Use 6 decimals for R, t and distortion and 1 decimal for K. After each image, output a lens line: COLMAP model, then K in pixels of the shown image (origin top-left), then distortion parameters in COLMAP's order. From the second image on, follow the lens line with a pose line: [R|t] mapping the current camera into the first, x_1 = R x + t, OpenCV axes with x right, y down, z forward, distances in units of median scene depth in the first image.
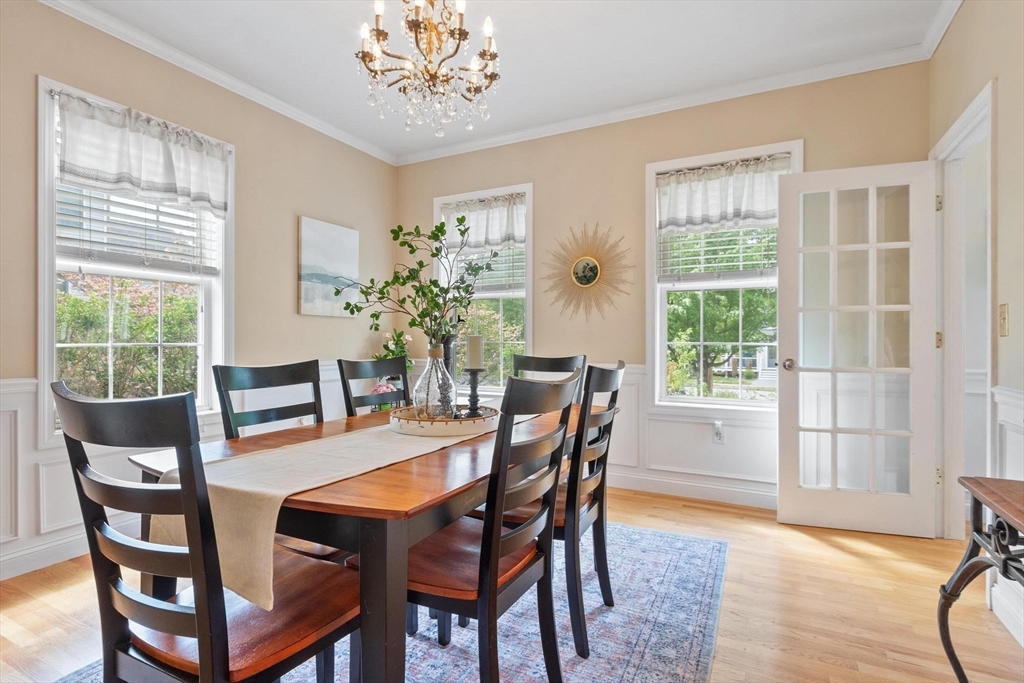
lens RADIAL K [[515.3, 0, 509.1], [0, 515.3, 335.1], [0, 0, 1]] dist [0.003309, 0.001032]
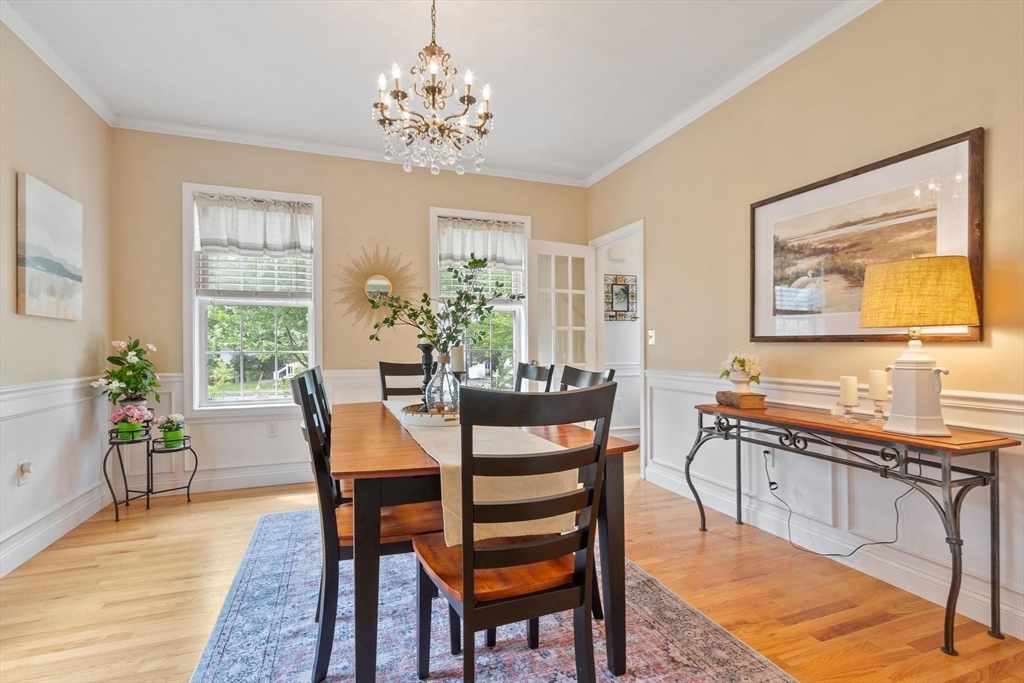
lens RADIAL K [[491.4, 0, 517.3], [0, 491.4, 347.9], [0, 0, 1]] dist [0.001125, -0.000429]
pose [[0.653663, -0.006191, 0.756761, -0.471849], [-0.000626, 0.999962, 0.008721, -0.001335], [-0.756786, -0.006174, 0.653634, 0.061747]]
